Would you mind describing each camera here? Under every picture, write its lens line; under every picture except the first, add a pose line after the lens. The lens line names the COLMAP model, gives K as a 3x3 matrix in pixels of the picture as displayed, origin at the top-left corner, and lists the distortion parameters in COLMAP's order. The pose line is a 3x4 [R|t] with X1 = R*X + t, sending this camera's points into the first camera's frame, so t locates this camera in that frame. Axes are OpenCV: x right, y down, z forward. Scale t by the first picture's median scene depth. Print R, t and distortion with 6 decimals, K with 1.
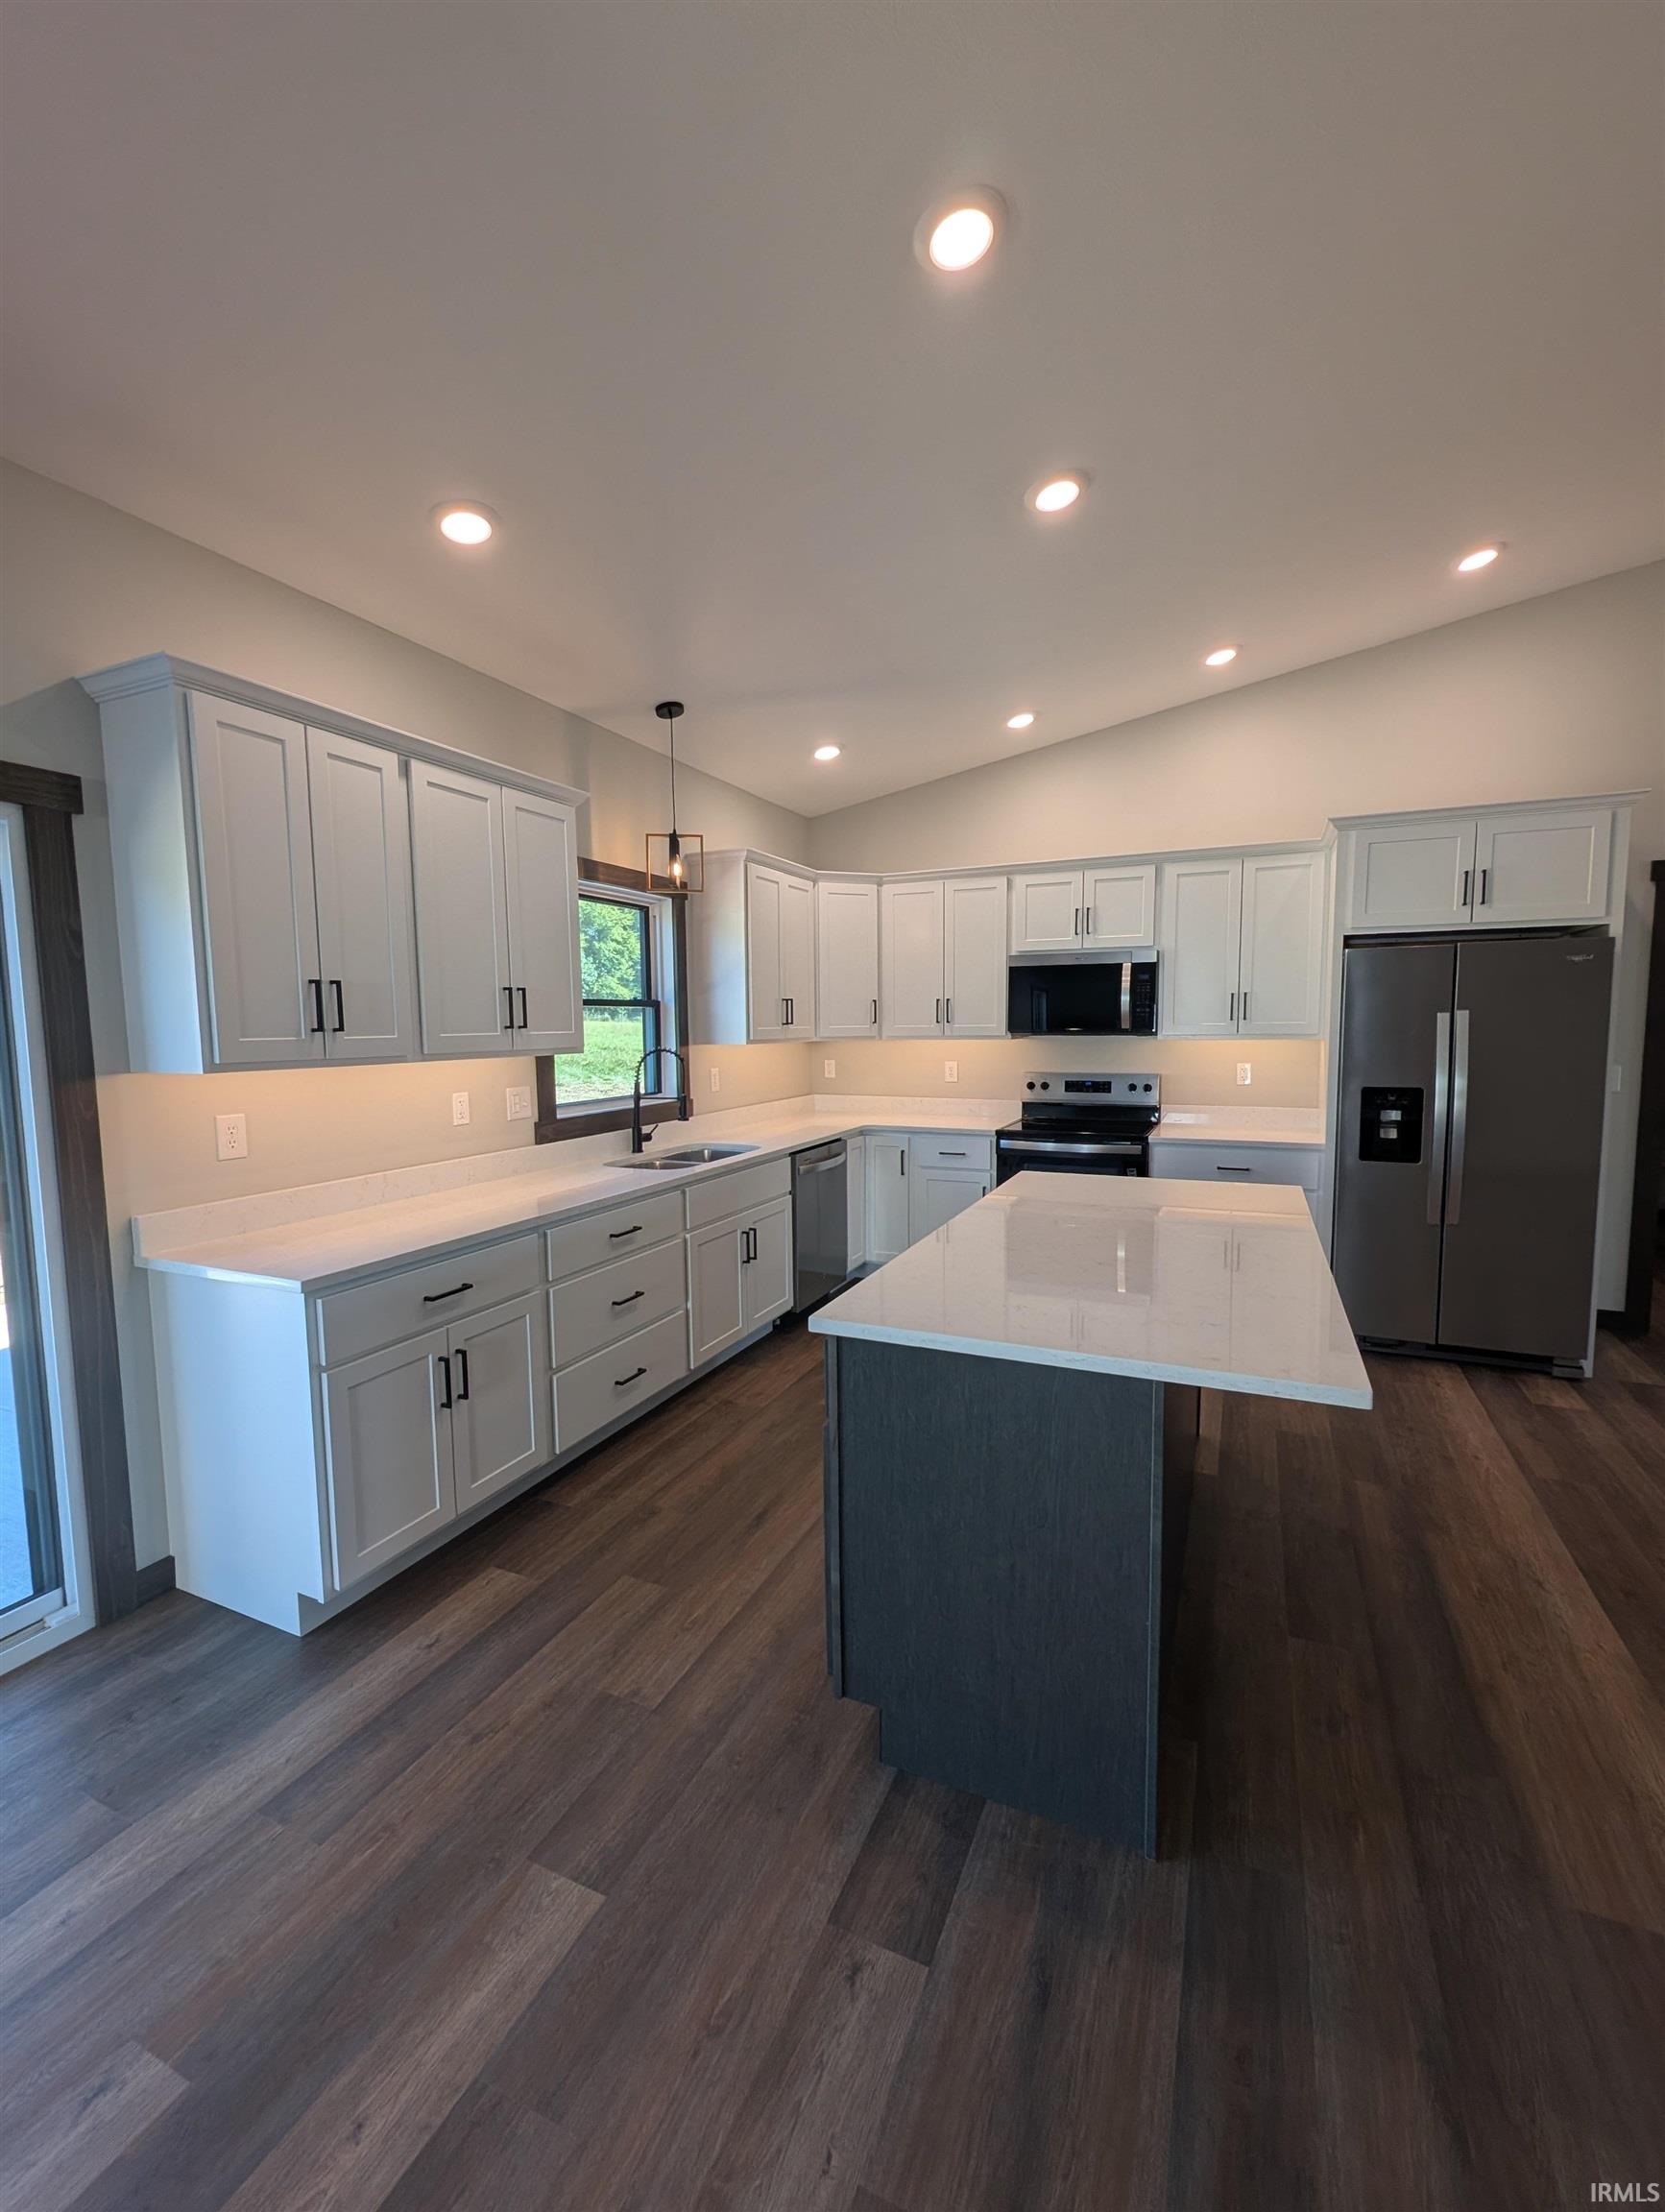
lens RADIAL K [[917.6, 0, 836.1], [0, 917.6, 1101.5], [0, 0, 1]] dist [0.001088, -0.001865]
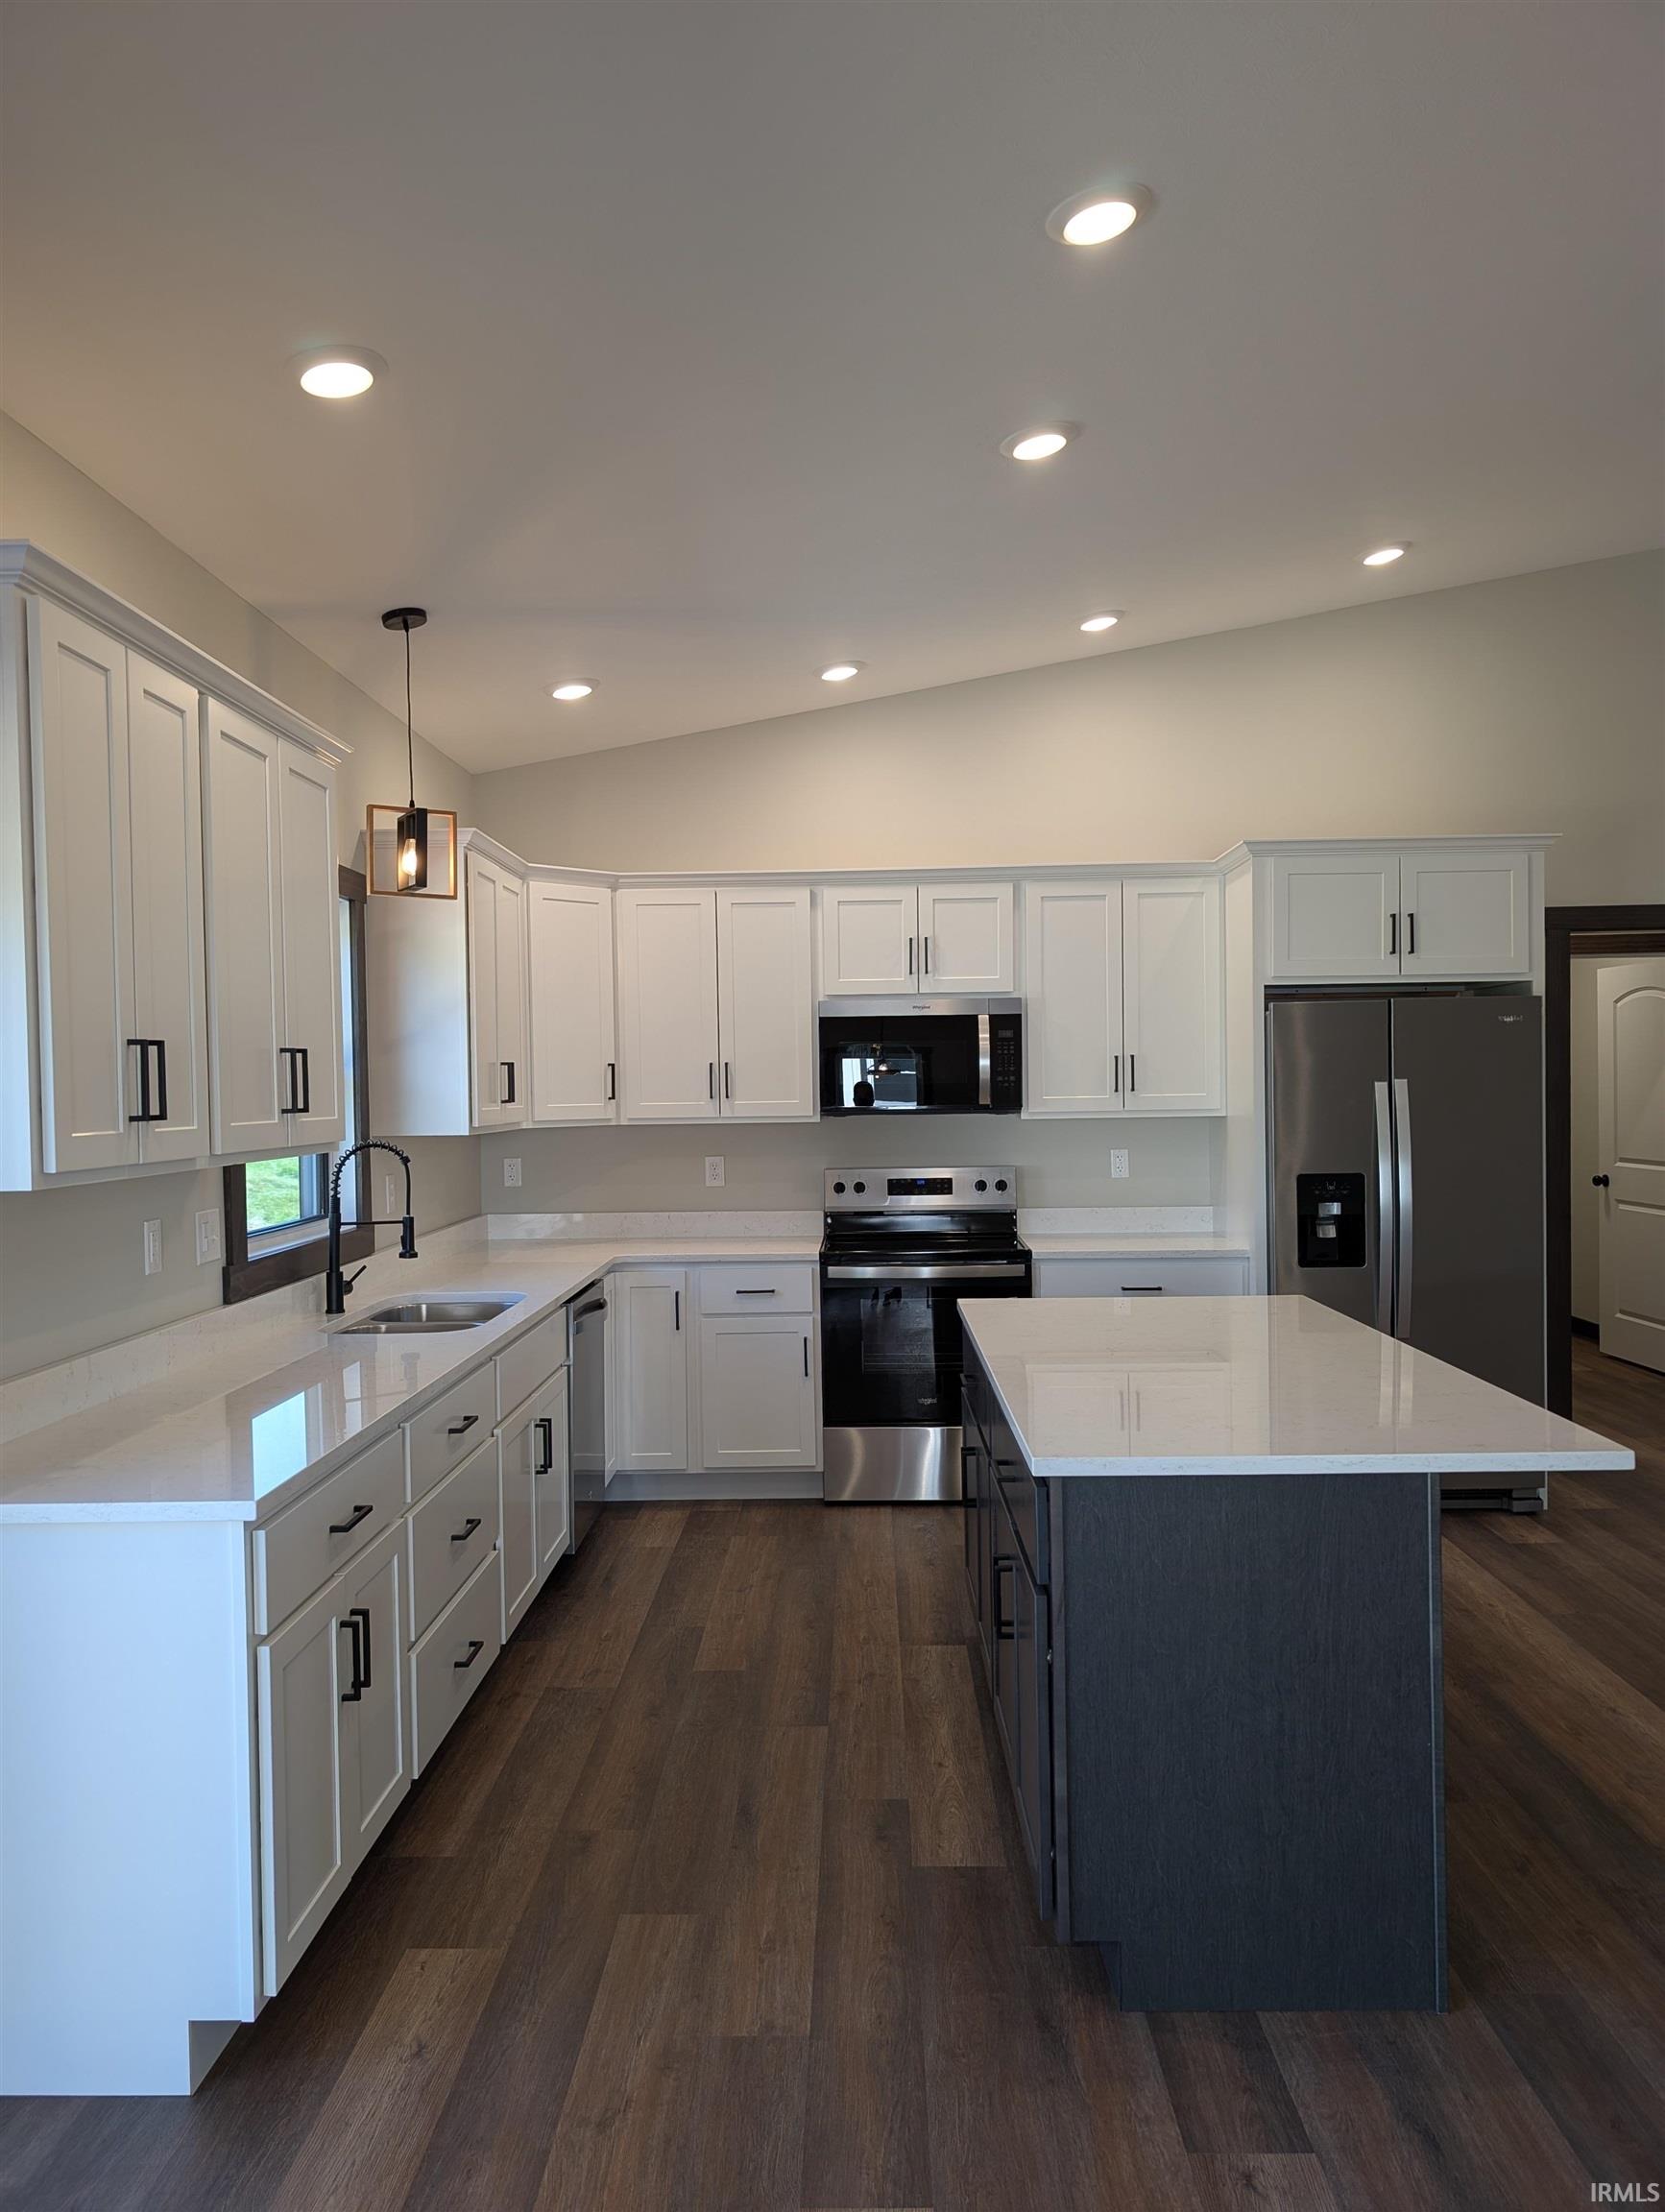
lens RADIAL K [[1587.2, 0, 838.4], [0, 1587.2, 1107.9], [0, 0, 1]] dist [0.024427, -0.025248]
pose [[0.919349, -0.009447, 0.393329, -0.361340], [0.039870, 0.996802, -0.069250, 0.006752], [-0.391417, 0.079347, 0.916786, -0.127176]]
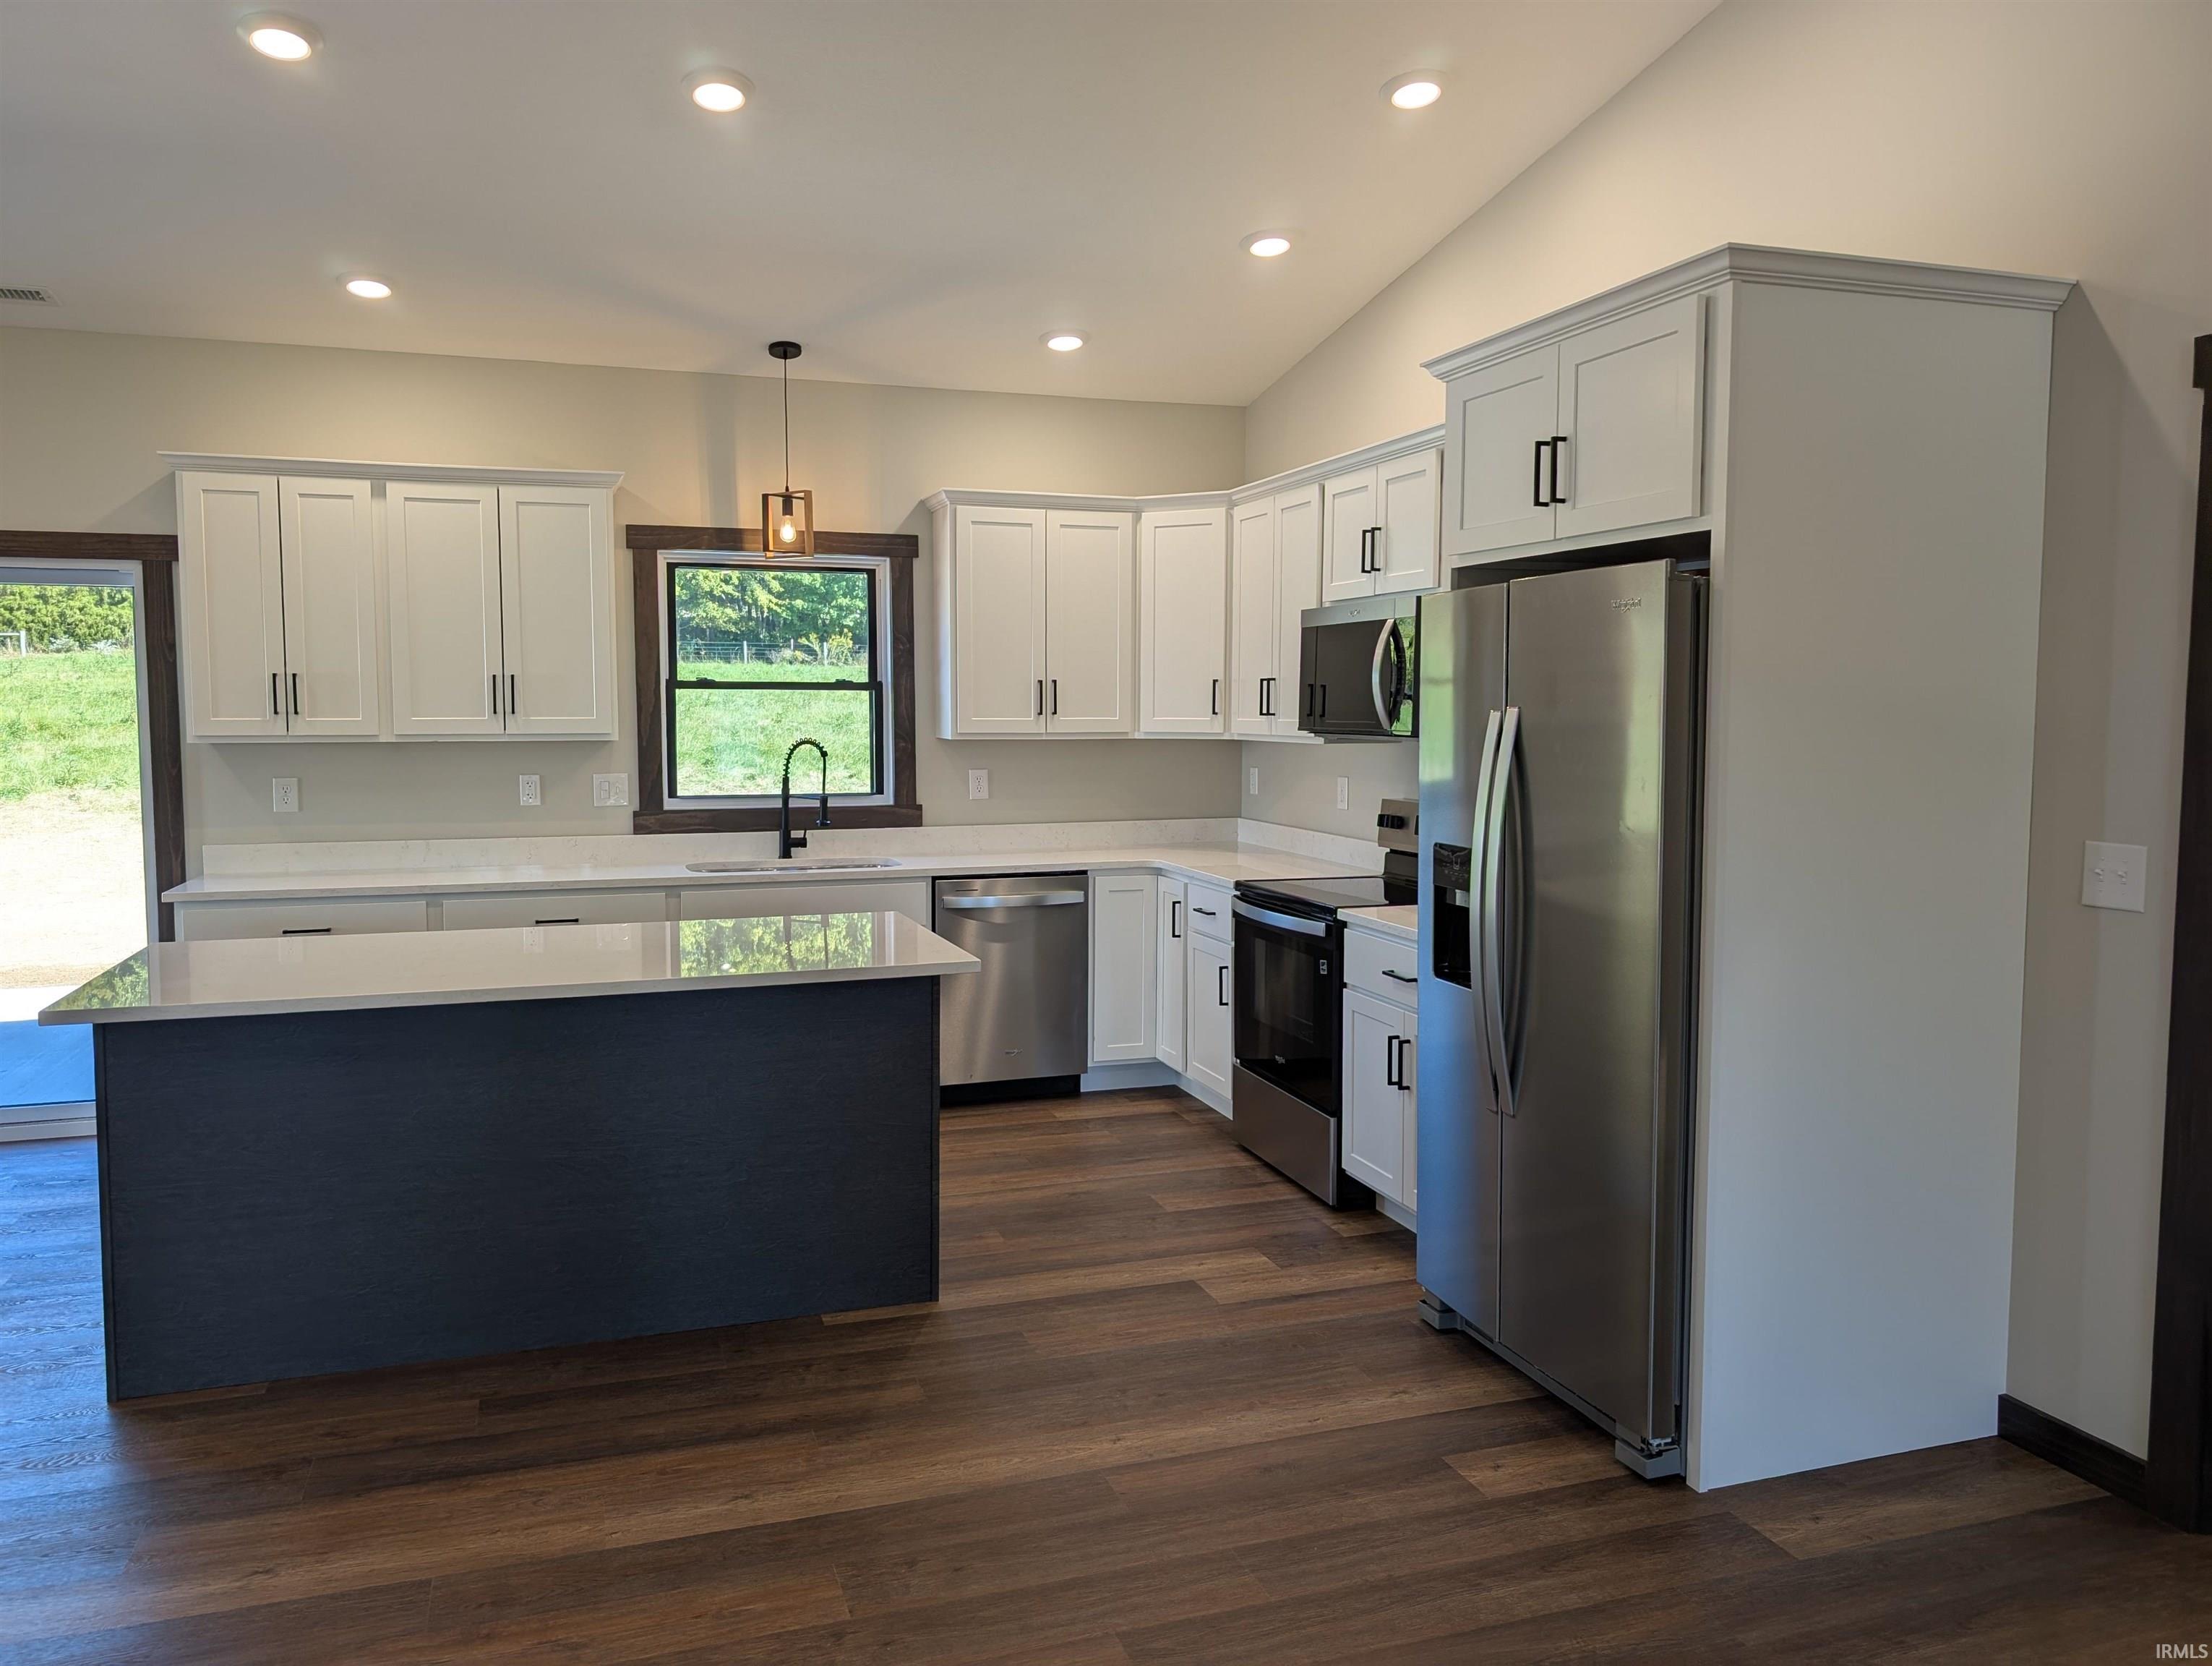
lens RADIAL K [[1596.7, 0, 1097.9], [0, 1596.7, 823.3], [0, 0, 1]] dist [0.025911, -0.007420]
pose [[0.679684, 0.065845, -0.730543, 1.210078], [-0.070852, 0.997199, 0.023960, -0.038843], [0.730075, 0.035476, 0.682446, 0.205312]]
